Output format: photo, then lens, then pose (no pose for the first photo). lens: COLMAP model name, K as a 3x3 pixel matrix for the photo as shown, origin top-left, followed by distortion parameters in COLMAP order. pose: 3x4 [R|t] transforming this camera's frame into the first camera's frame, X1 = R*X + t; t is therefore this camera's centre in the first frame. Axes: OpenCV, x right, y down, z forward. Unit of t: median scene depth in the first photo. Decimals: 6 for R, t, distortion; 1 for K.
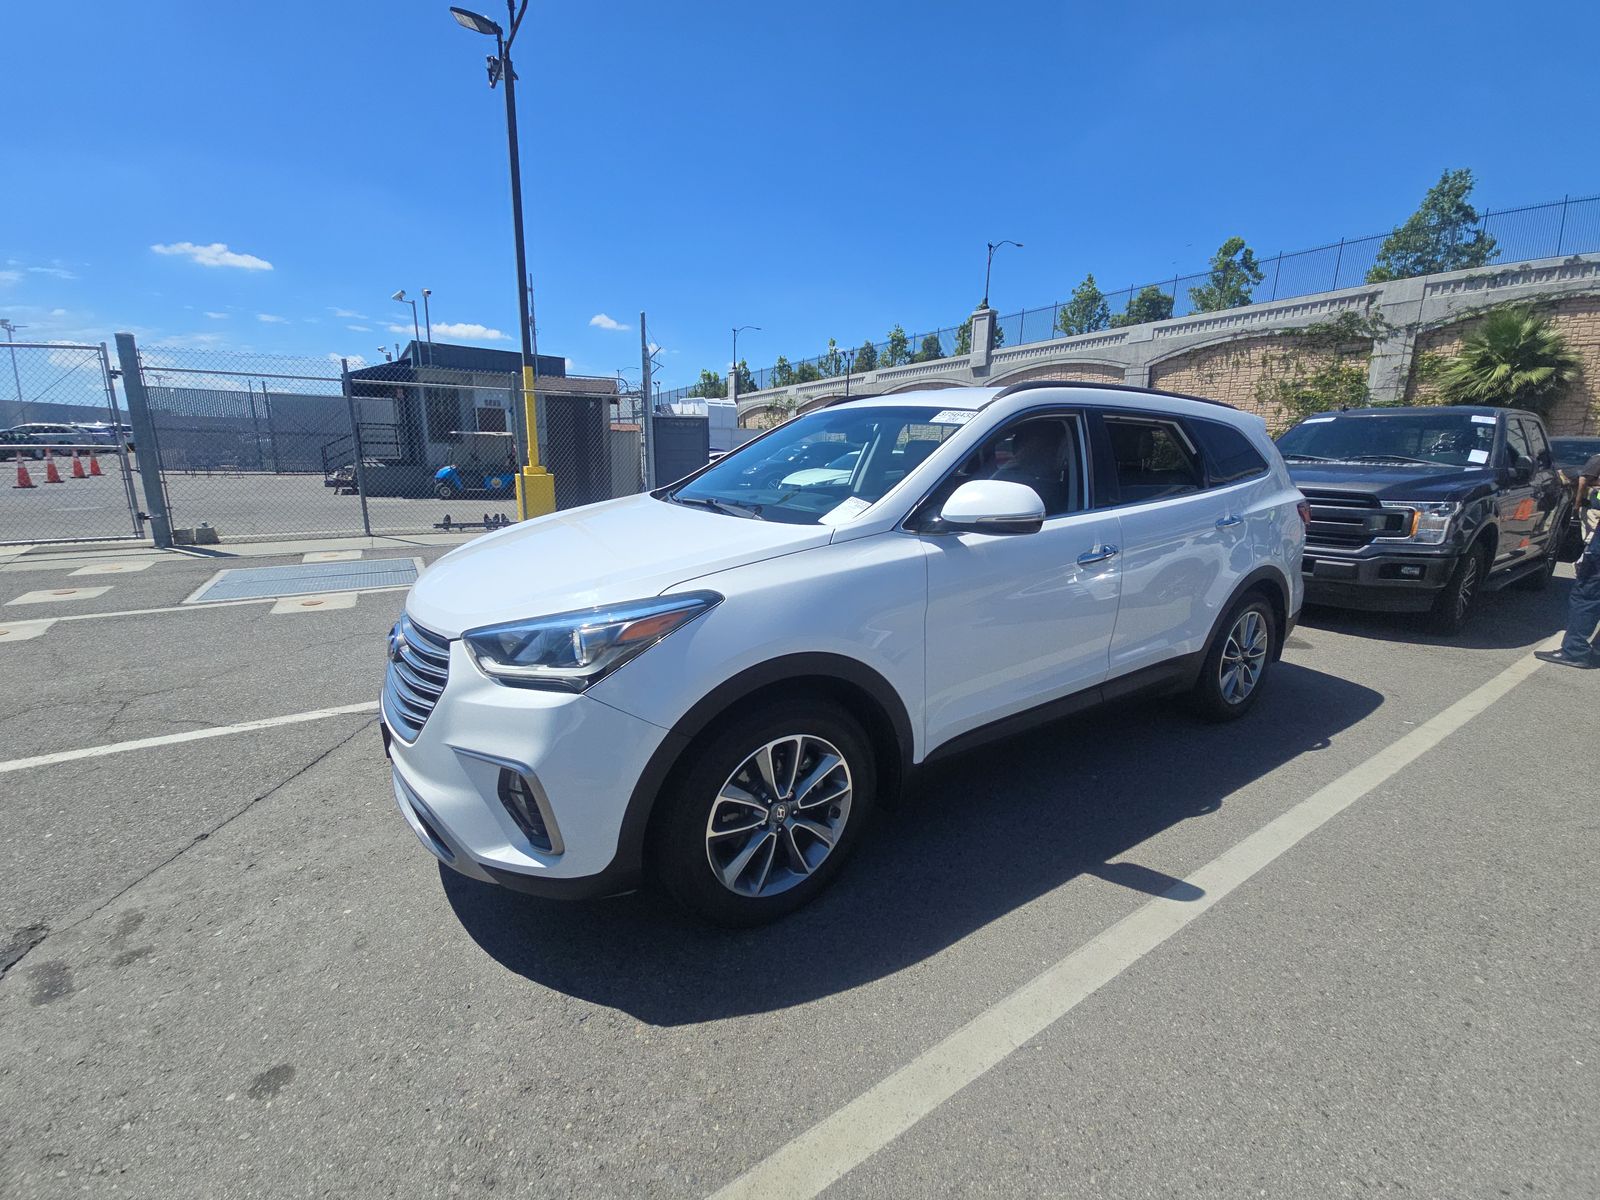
lens RADIAL K [[632.7, 0, 800.0], [0, 632.7, 600.0], [0, 0, 1]] dist [0.029426, -0.019651]
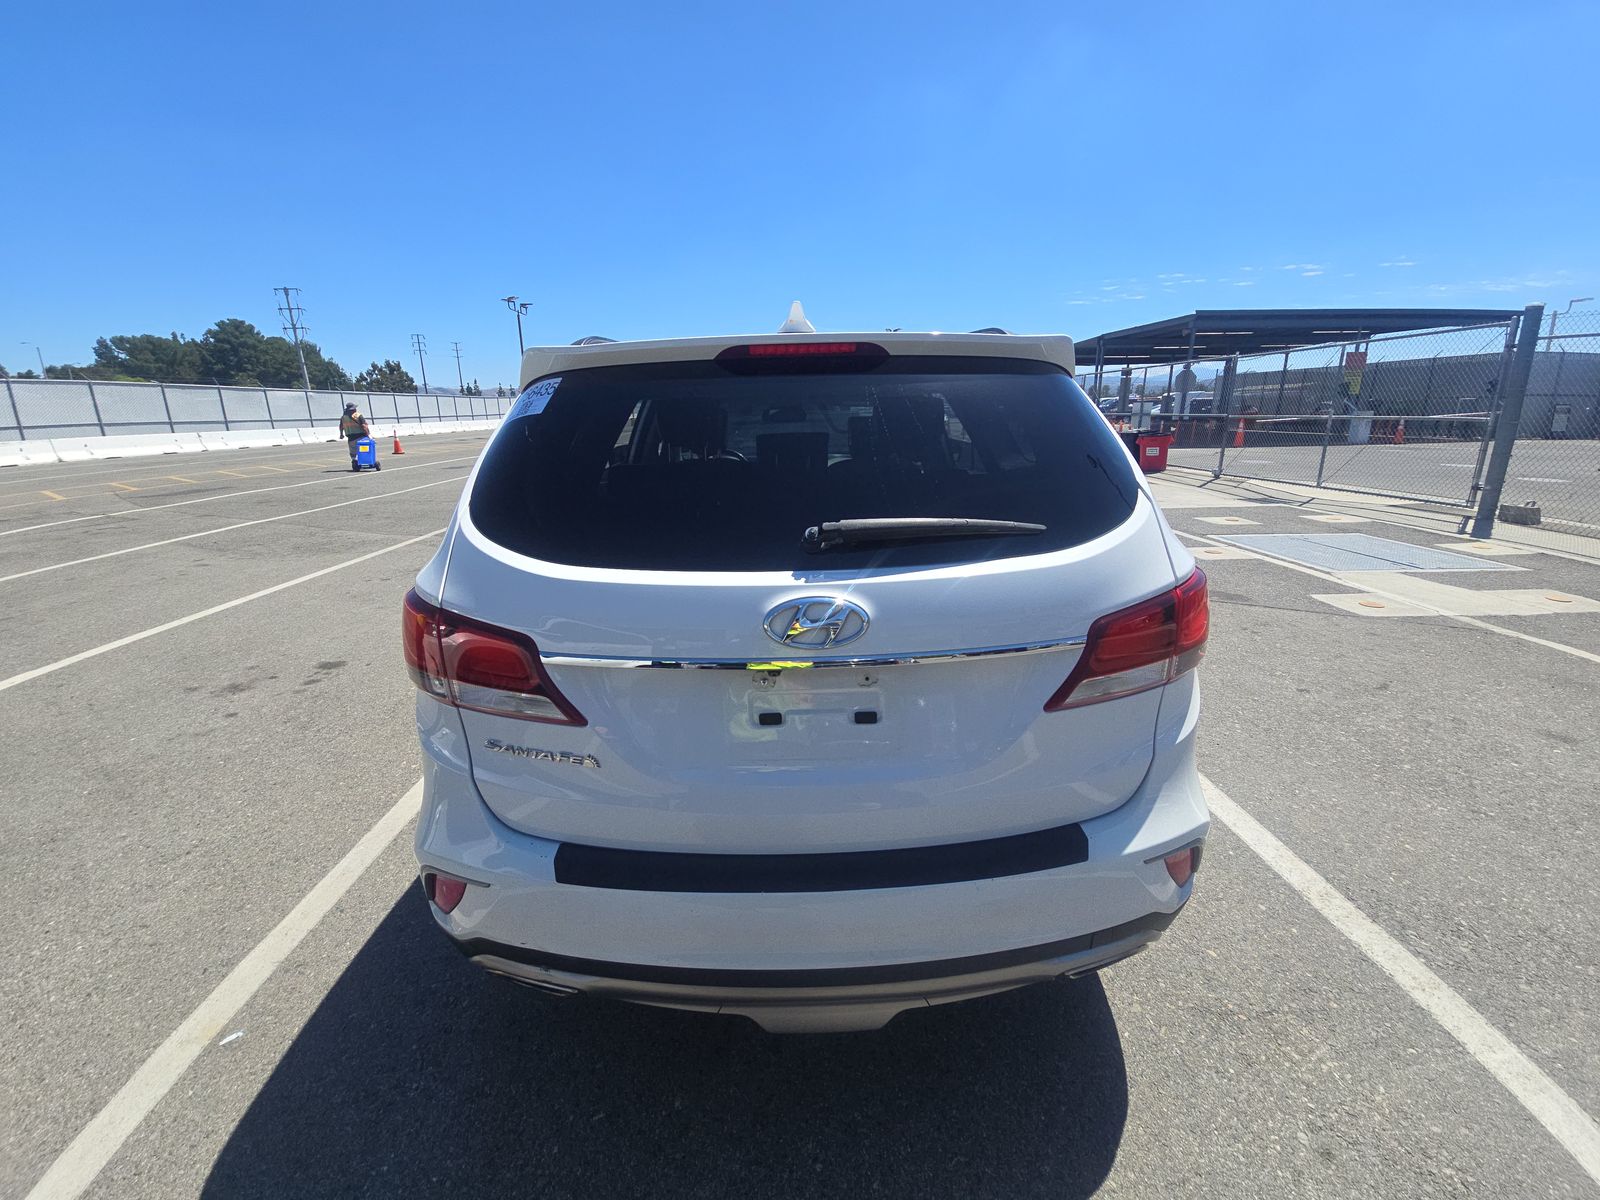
lens RADIAL K [[653.5, 0, 800.0], [0, 653.5, 600.0], [0, 0, 1]] dist [0.024088, -0.022011]
pose [[-0.512667, 0.221780, -0.829449, 1.074651], [-0.197270, 0.909791, 0.365191, -0.324777], [0.835618, 0.350847, -0.422670, 1.430323]]
